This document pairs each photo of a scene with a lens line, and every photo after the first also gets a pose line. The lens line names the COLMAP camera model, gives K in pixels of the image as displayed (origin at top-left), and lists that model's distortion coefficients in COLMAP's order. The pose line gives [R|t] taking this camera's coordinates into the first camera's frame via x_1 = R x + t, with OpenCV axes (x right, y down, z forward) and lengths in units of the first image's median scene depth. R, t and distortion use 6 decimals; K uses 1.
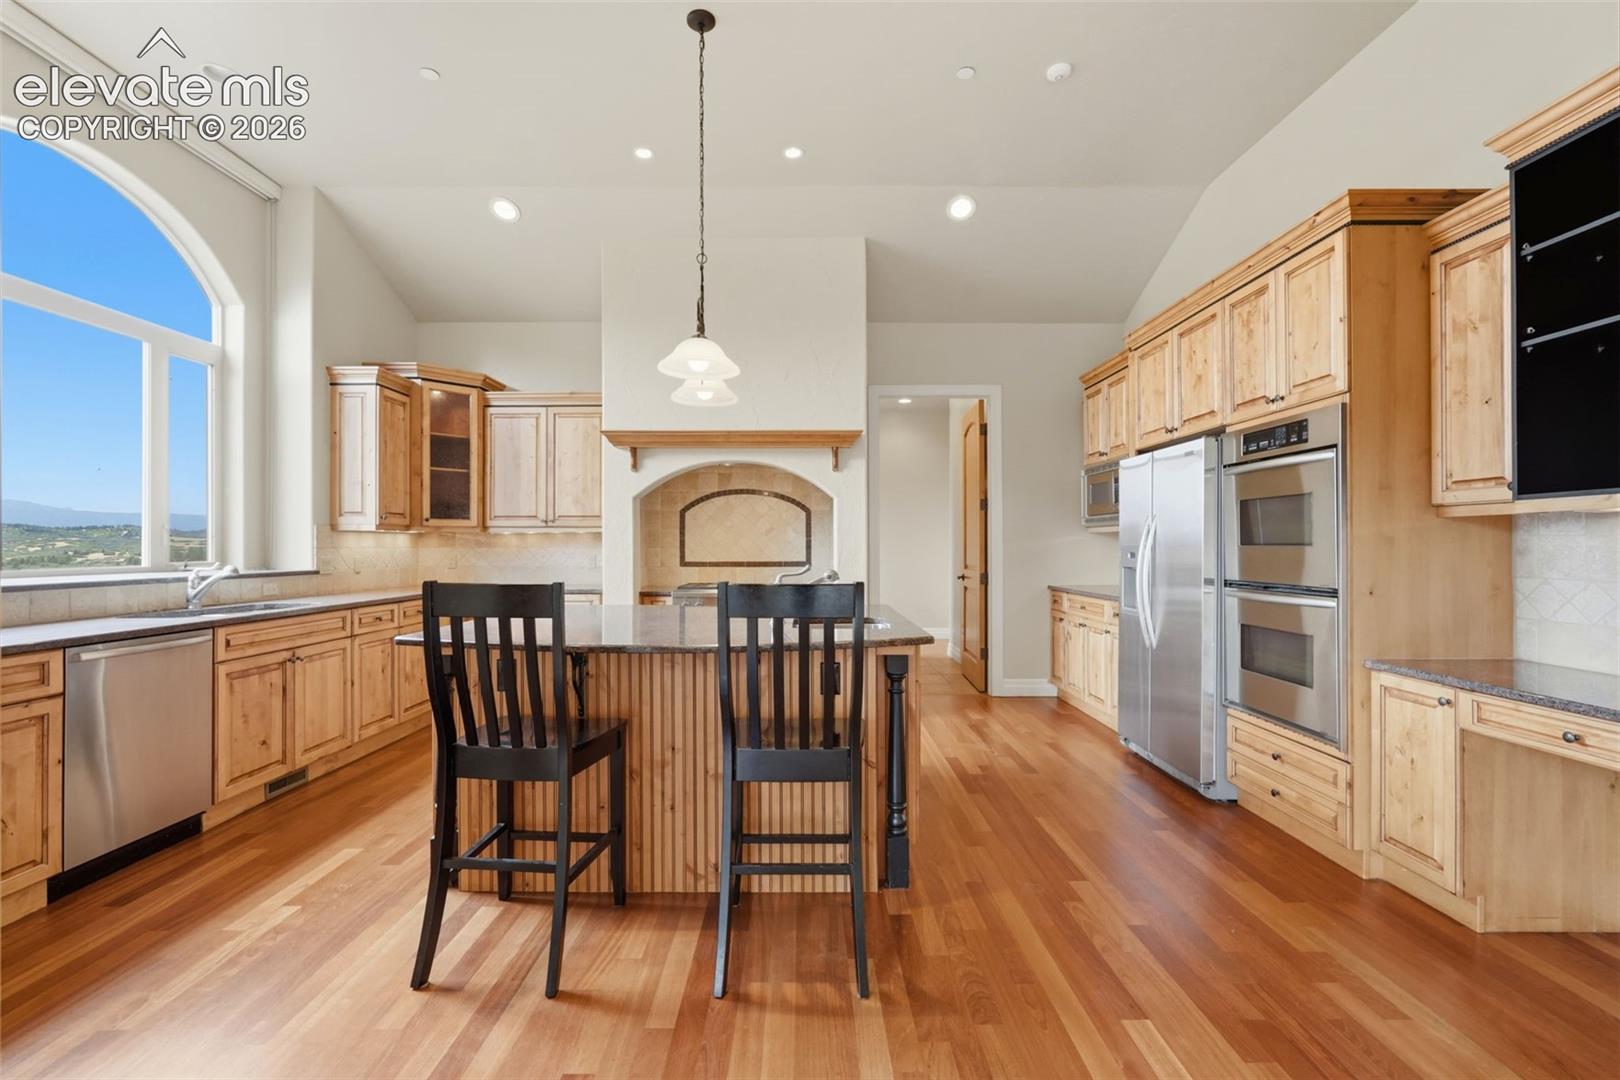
lens RADIAL K [[708.7, 0, 808.4], [0, 708.7, 539.9], [0, 0, 1]] dist [-0.014154, 0.007253]
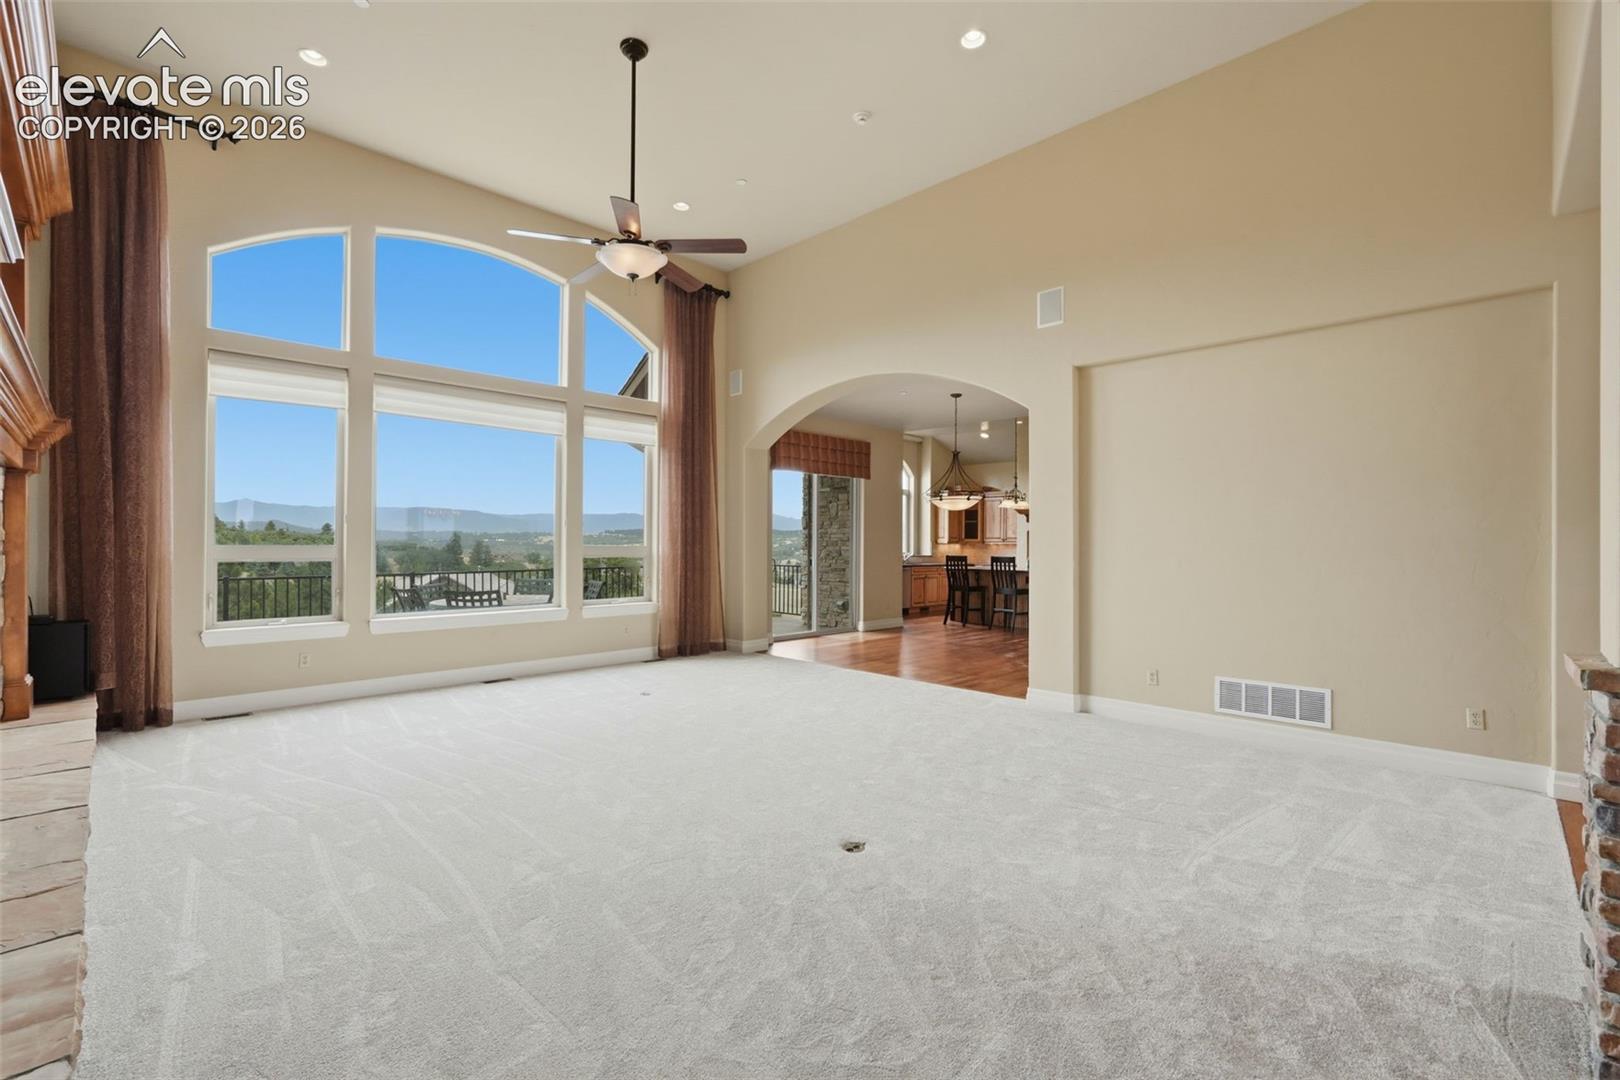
lens RADIAL K [[708.7, 0, 804.6], [0, 708.7, 544.6], [0, 0, 1]] dist [-0.014154, 0.007253]
pose [[0.698633, 0.006183, -0.715454, 1.131452], [-0.003855, 0.999981, 0.004877, -0.020180], [0.715470, -0.000649, 0.698643, -1.564838]]
